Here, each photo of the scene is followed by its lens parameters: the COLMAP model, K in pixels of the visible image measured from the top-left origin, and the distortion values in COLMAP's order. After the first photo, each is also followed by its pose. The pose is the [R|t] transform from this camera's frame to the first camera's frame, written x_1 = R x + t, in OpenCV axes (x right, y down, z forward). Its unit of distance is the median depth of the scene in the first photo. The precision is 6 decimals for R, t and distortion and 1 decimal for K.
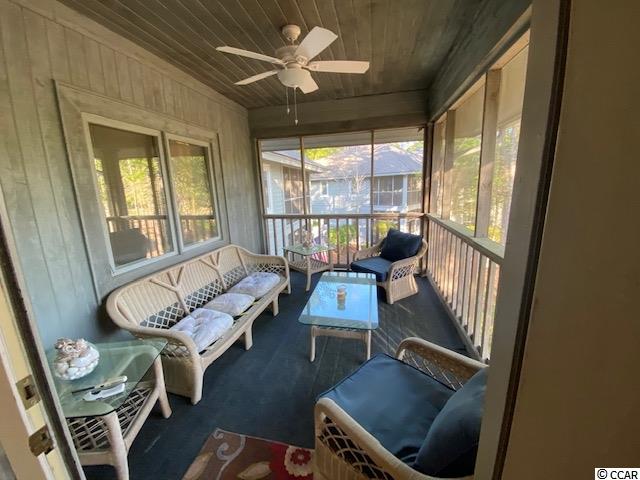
lens RADIAL K [[256.3, 0, 320.0], [0, 256.3, 240.0], [0, 0, 1]] dist [0.026558, -0.023639]
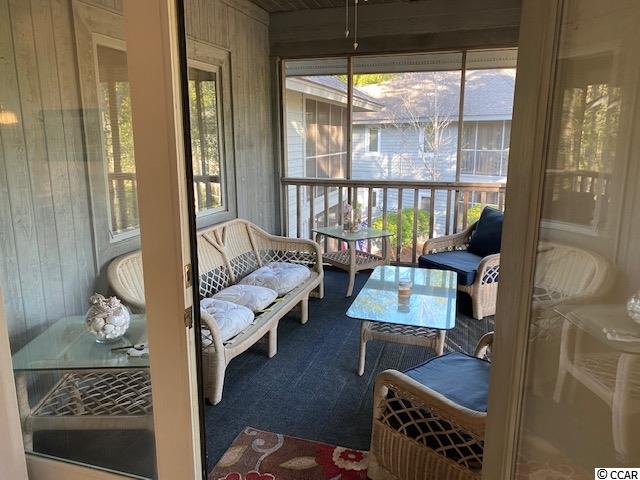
lens RADIAL K [[486.0, 0, 320.0], [0, 486.0, 240.0], [0, 0, 1]] dist [0.012767, -0.006032]
pose [[0.995755, 0.049439, -0.077640, -0.039718], [-0.048921, 0.998766, 0.008569, 0.057048], [0.077968, -0.004734, 0.996945, -0.263137]]
